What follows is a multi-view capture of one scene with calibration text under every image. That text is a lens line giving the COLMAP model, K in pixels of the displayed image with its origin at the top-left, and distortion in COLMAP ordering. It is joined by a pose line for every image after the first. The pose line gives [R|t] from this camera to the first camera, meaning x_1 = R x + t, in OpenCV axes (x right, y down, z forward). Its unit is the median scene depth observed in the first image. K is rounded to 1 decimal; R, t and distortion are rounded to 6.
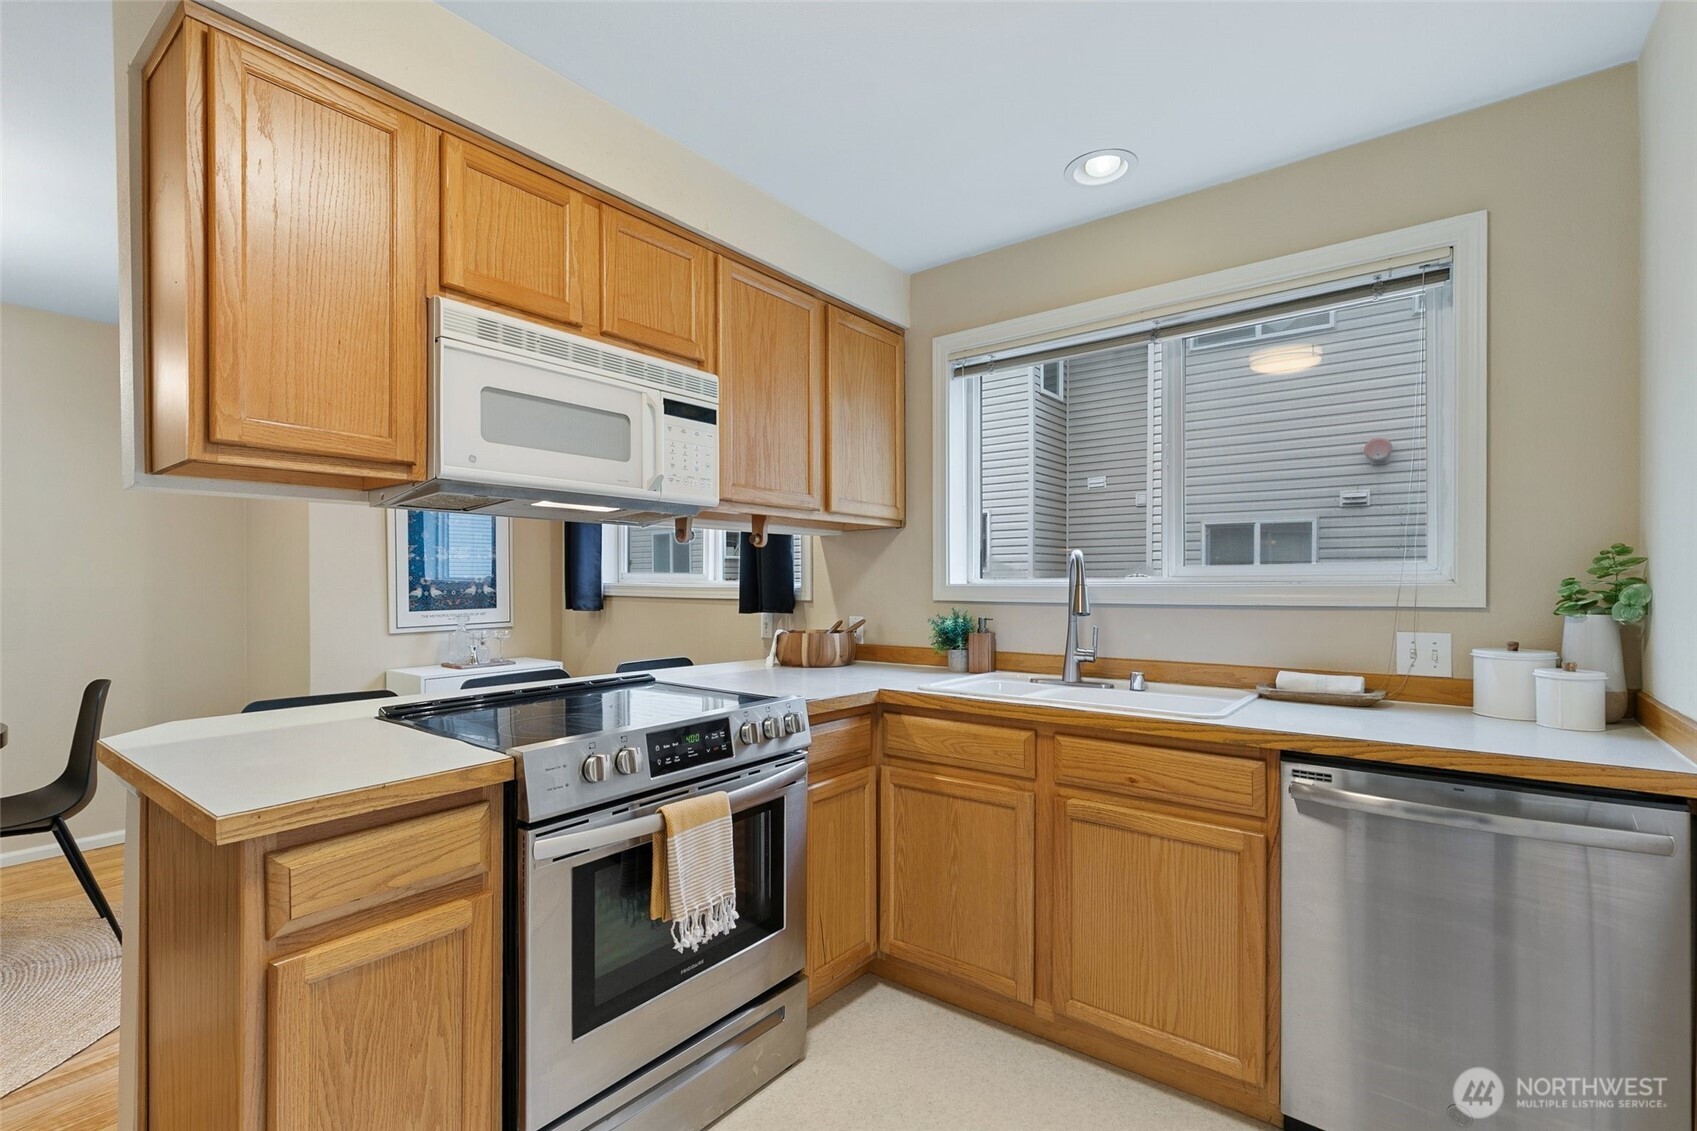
lens RADIAL K [[778.9, 0, 818.2], [0, 778.9, 586.0], [0, 0, 1]] dist [-0.001816, -0.000300]
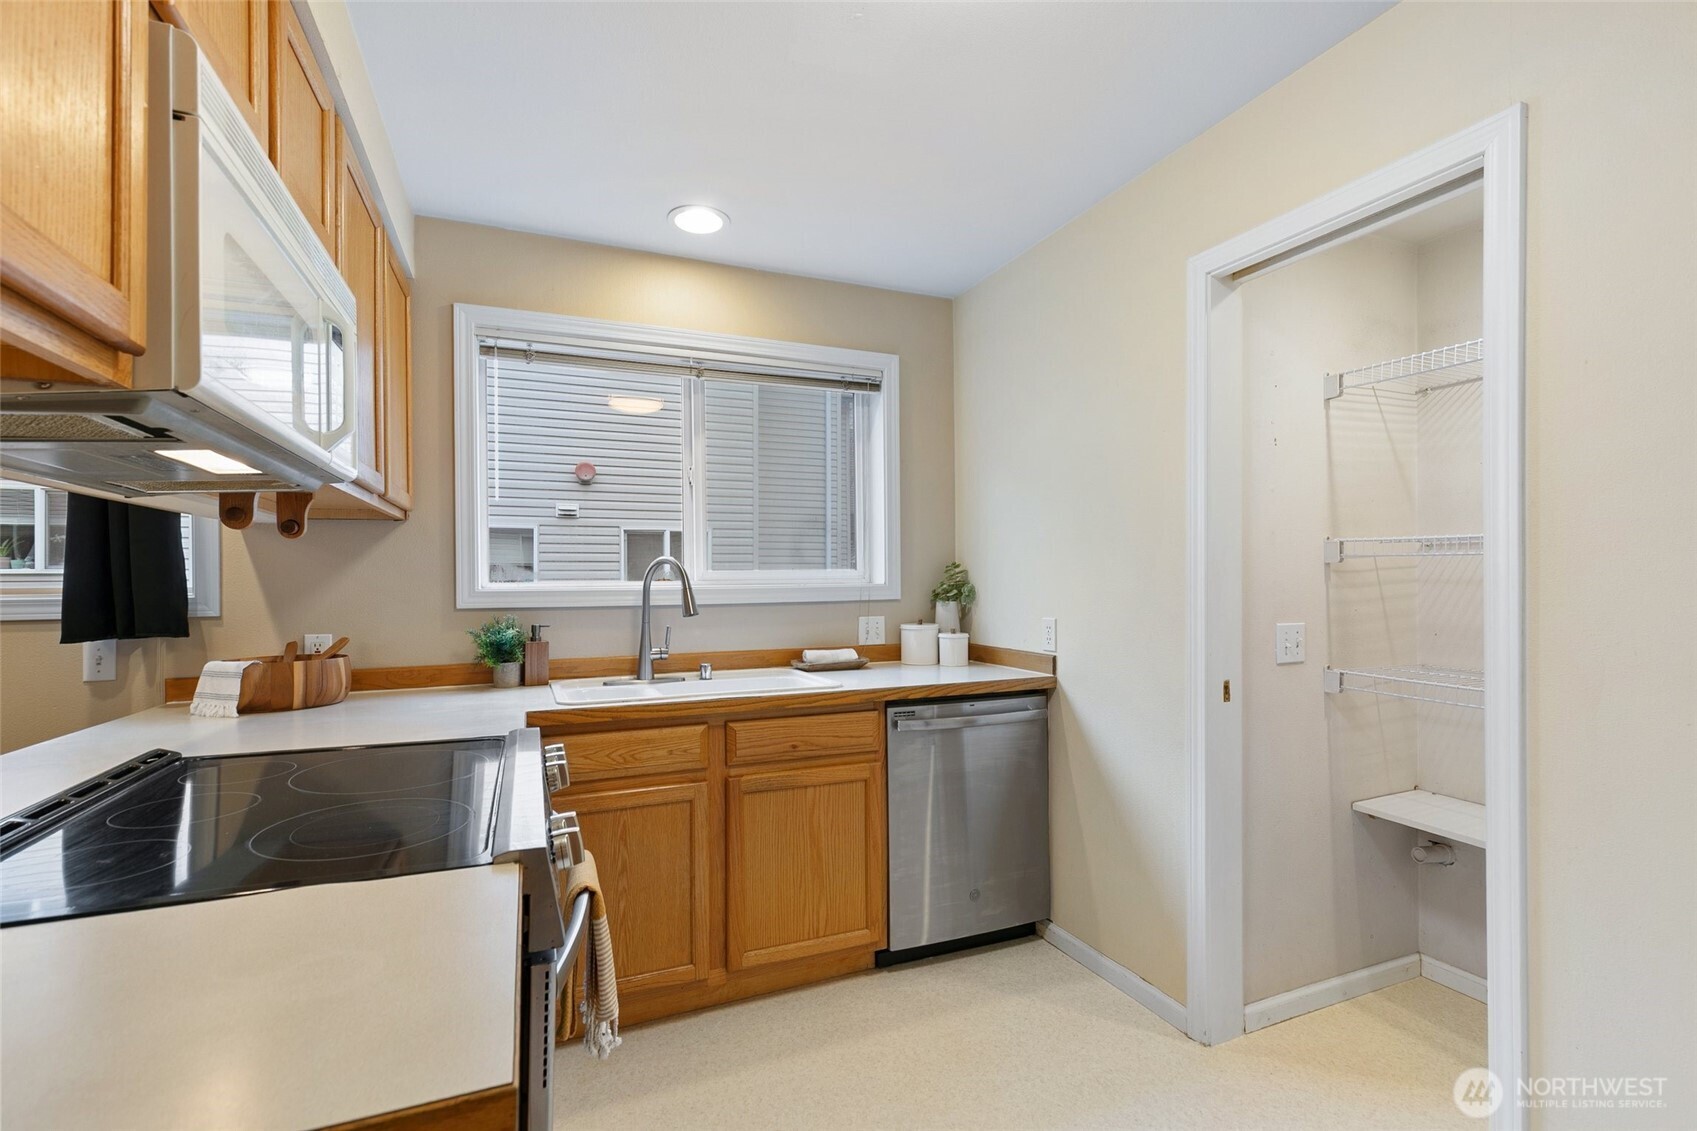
lens RADIAL K [[758.4, 0, 872.8], [0, 758.4, 572.4], [0, 0, 1]] dist [-0.001911, -0.000835]
pose [[0.463763, 0.004353, 0.885949, -0.540381], [0.010423, 0.999892, -0.010369, -0.011182], [-0.885898, 0.014043, 0.463667, 0.294342]]
